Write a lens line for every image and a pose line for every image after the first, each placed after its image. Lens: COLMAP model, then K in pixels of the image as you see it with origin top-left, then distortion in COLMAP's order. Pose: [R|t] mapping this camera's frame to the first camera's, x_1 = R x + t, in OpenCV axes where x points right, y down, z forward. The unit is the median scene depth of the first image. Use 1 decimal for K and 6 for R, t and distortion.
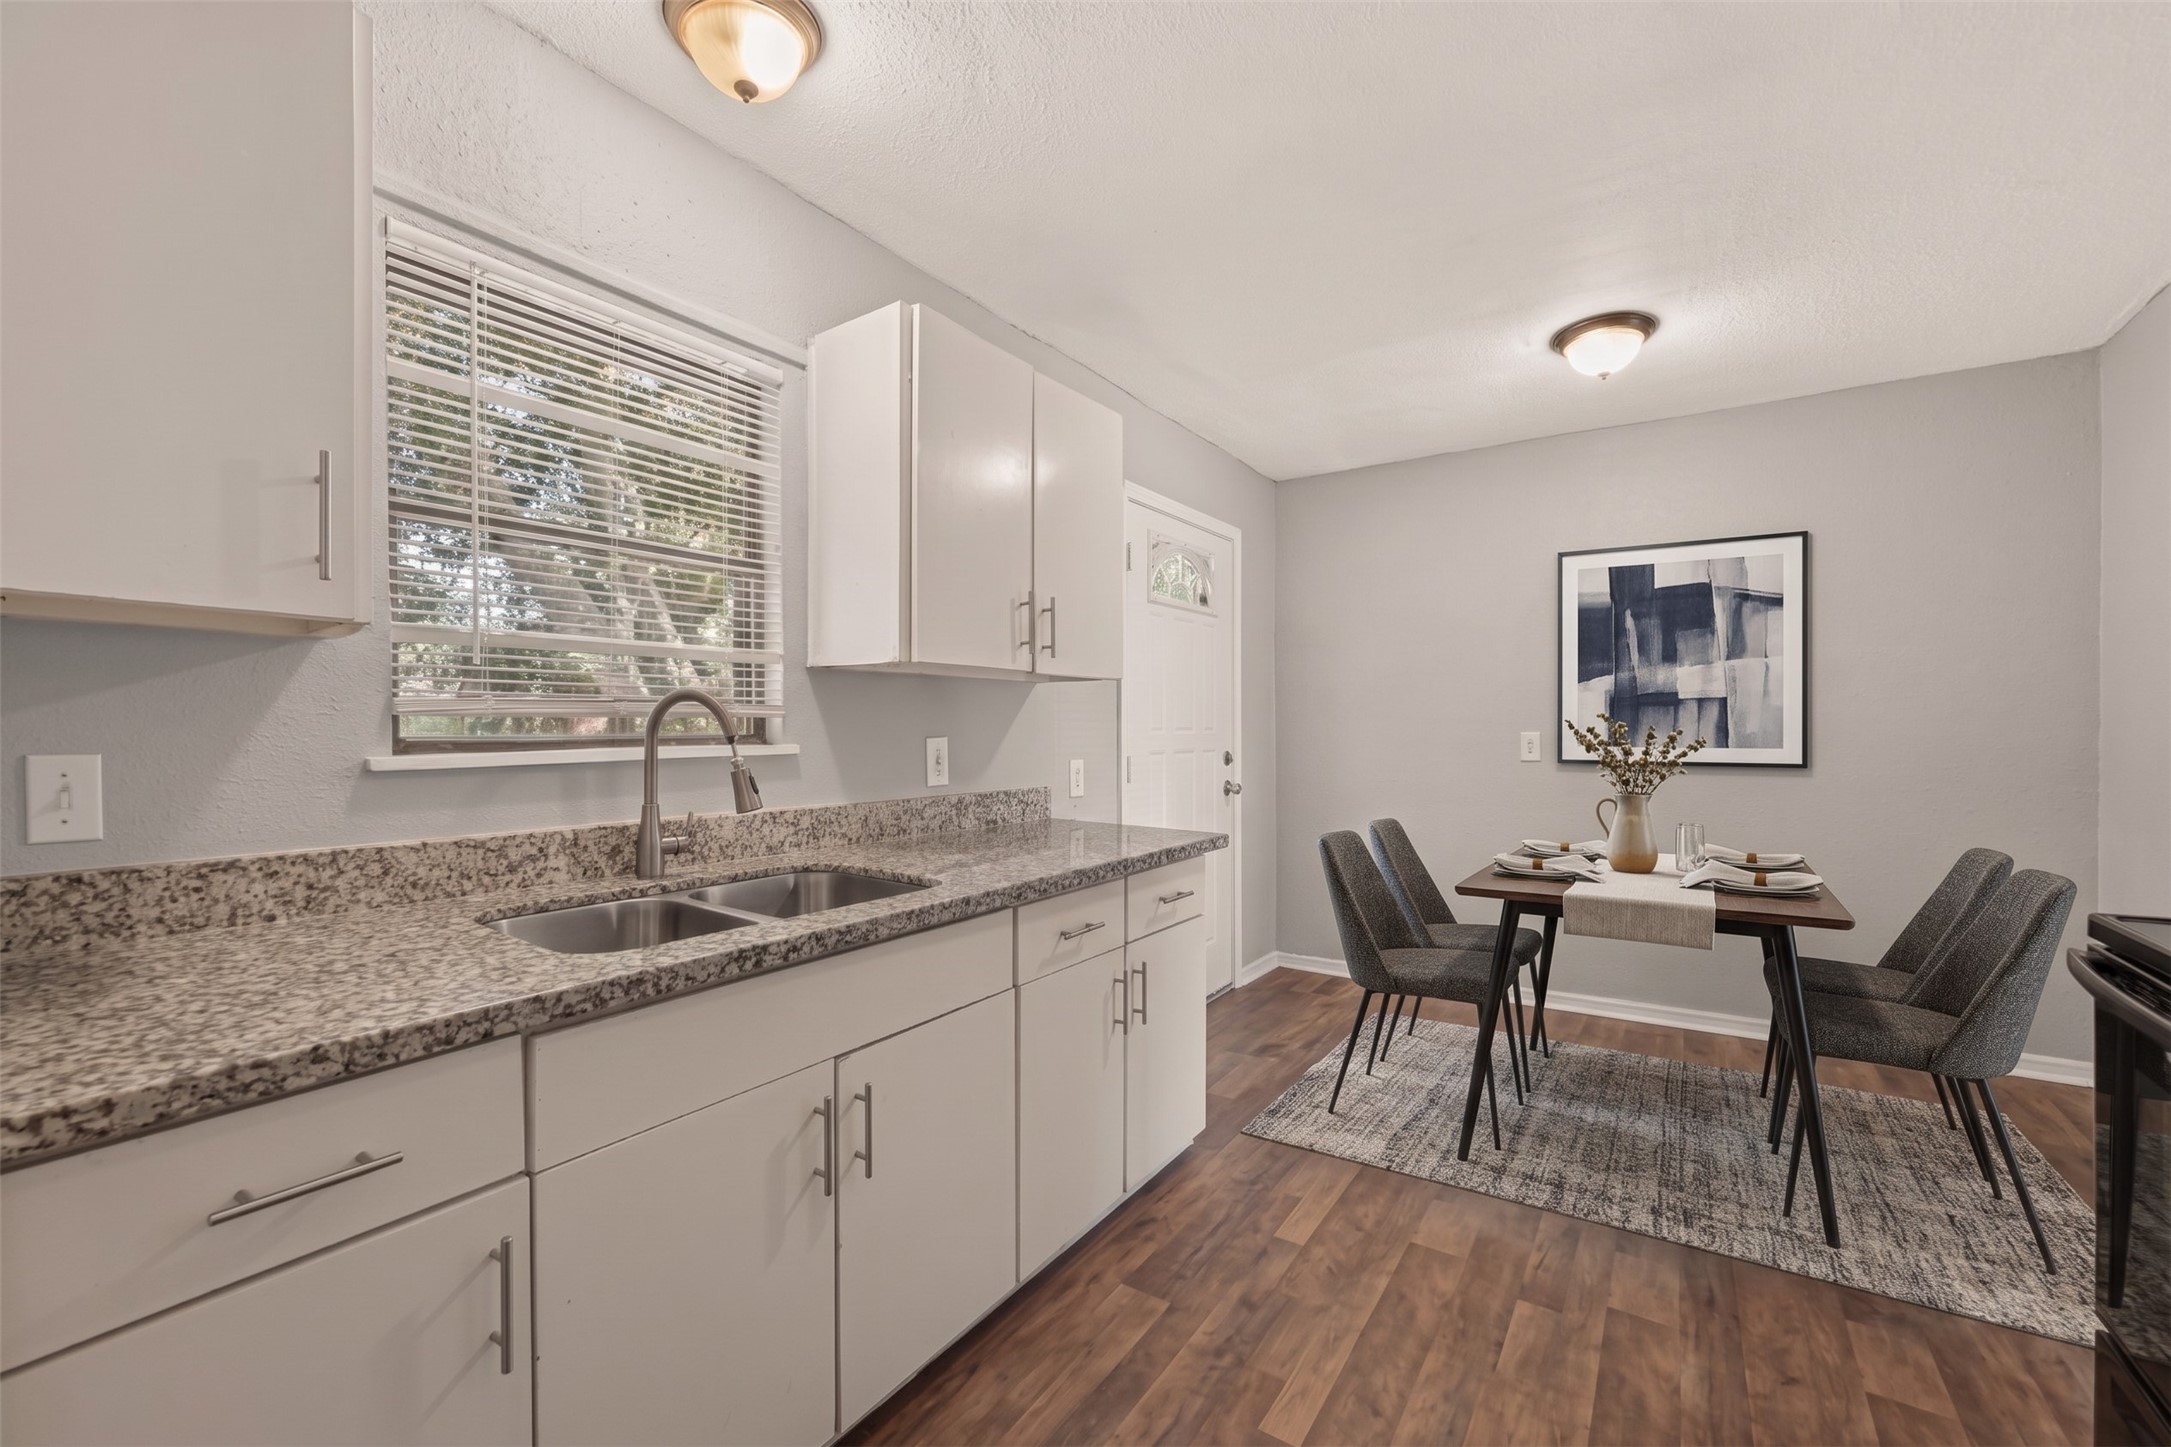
lens RADIAL K [[939.9, 0, 1085.5], [0, 939.9, 723.5], [0, 0, 1]] dist [-0.001044, 0.000044]
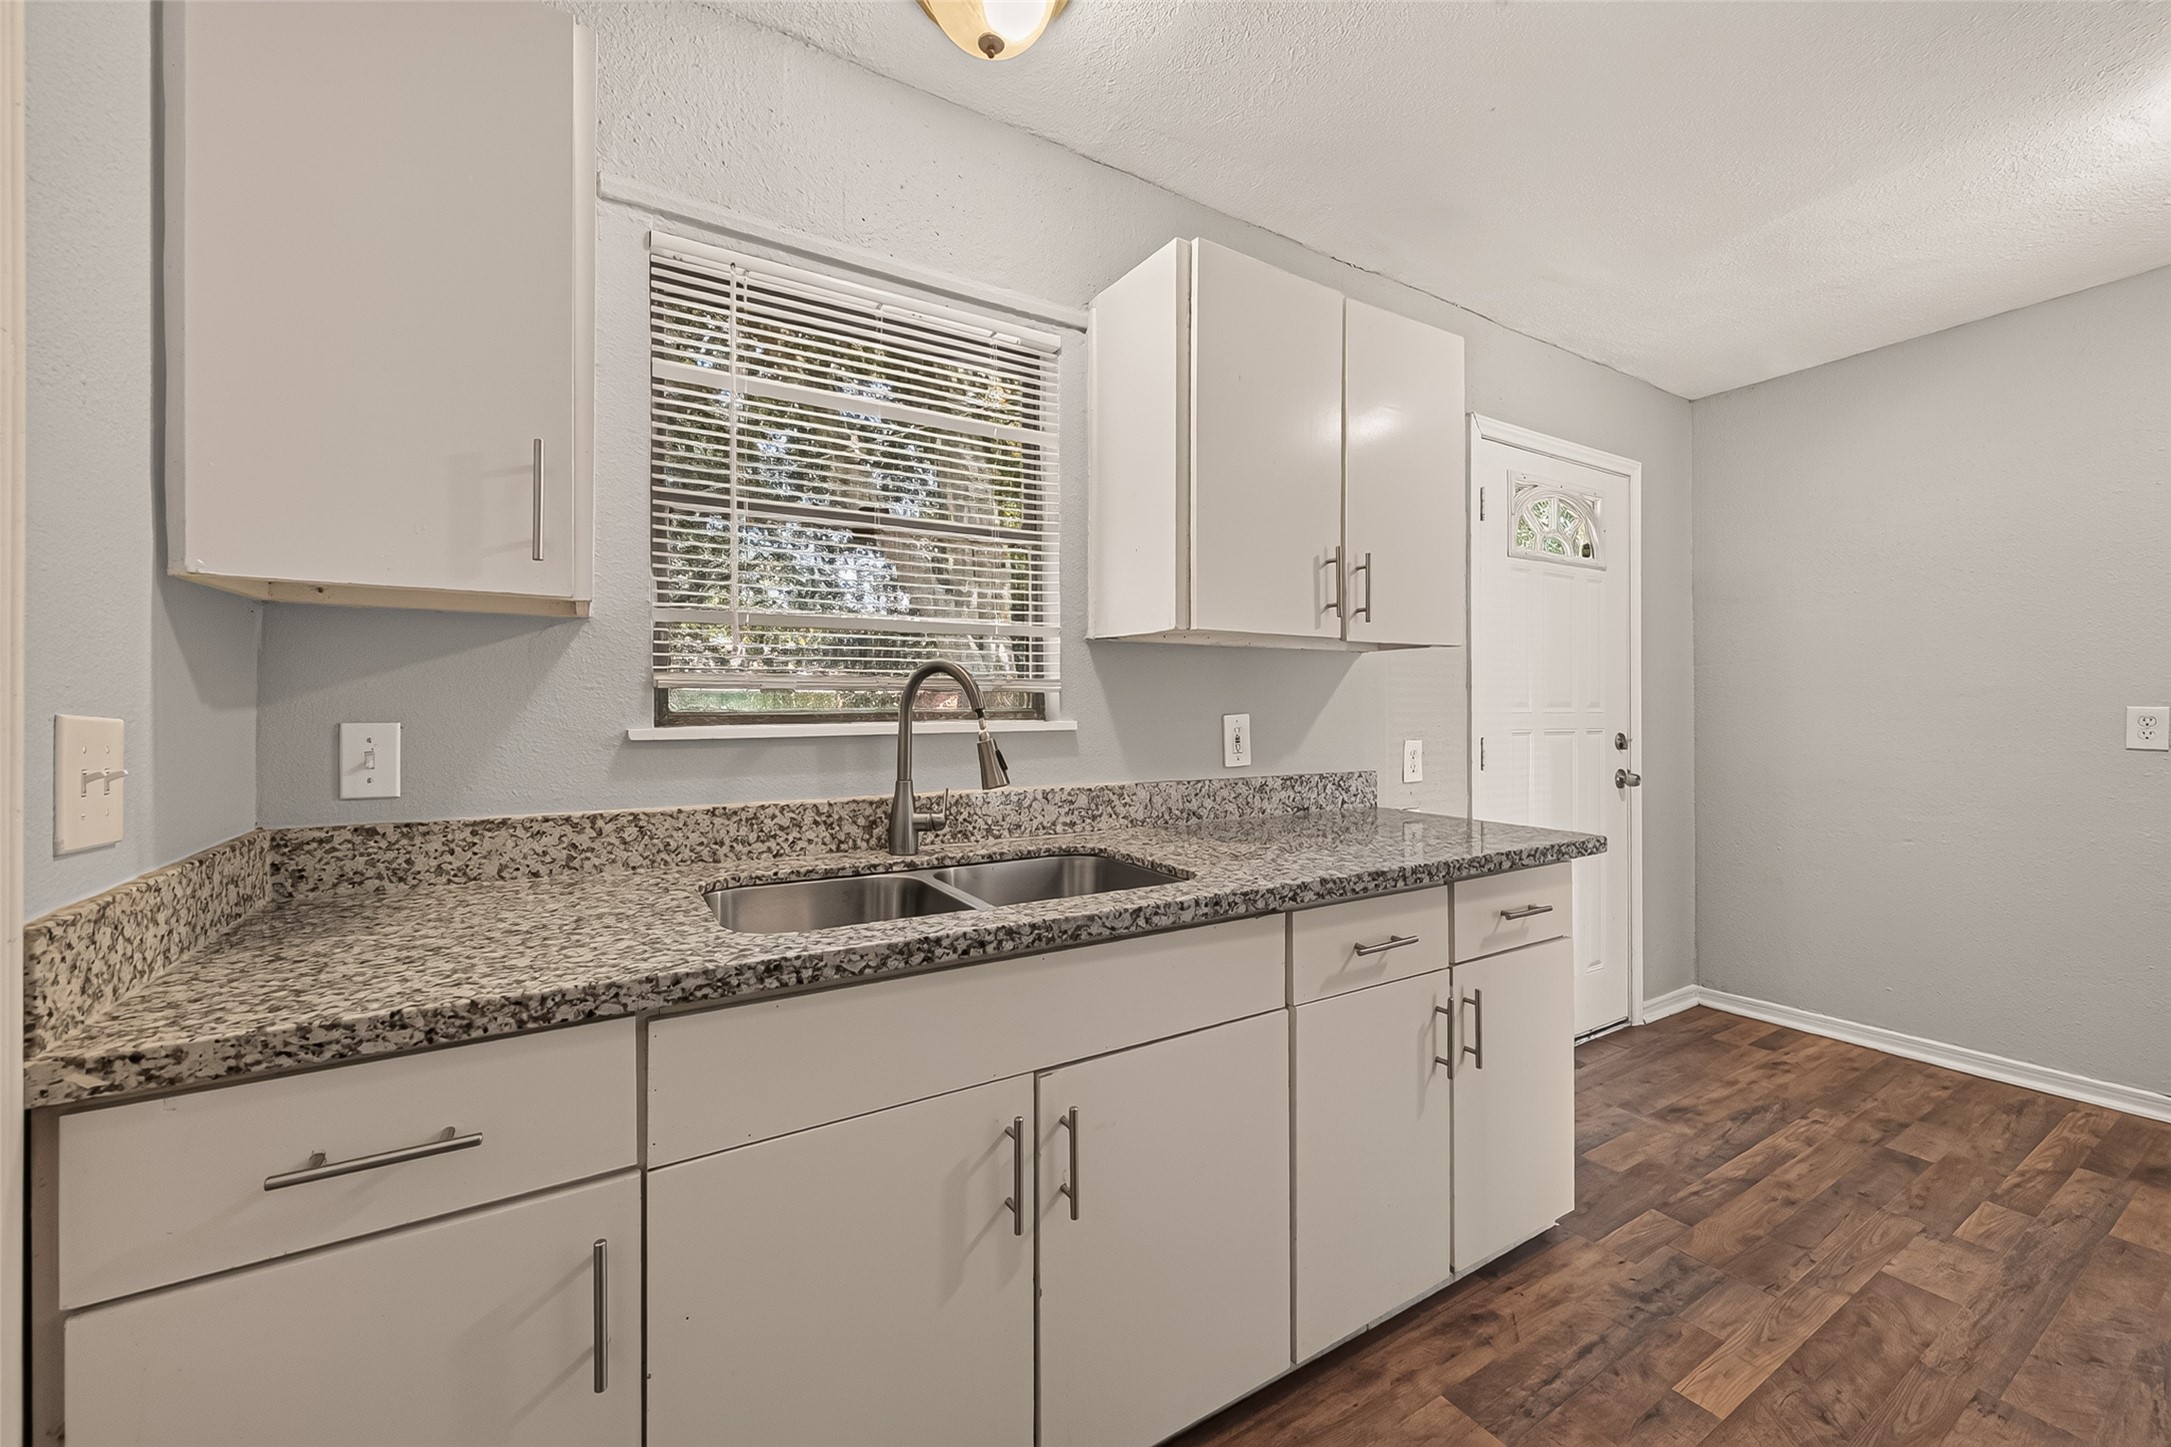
lens RADIAL K [[866.3, 0, 1089.3], [0, 866.3, 719.5], [0, 0, 1]] dist [-0.002917, -0.000102]
pose [[0.904761, -0.014034, -0.425689, 0.103908], [0.013727, 0.999899, -0.003788, 0.028260], [0.425699, -0.002417, 0.904862, 0.250905]]
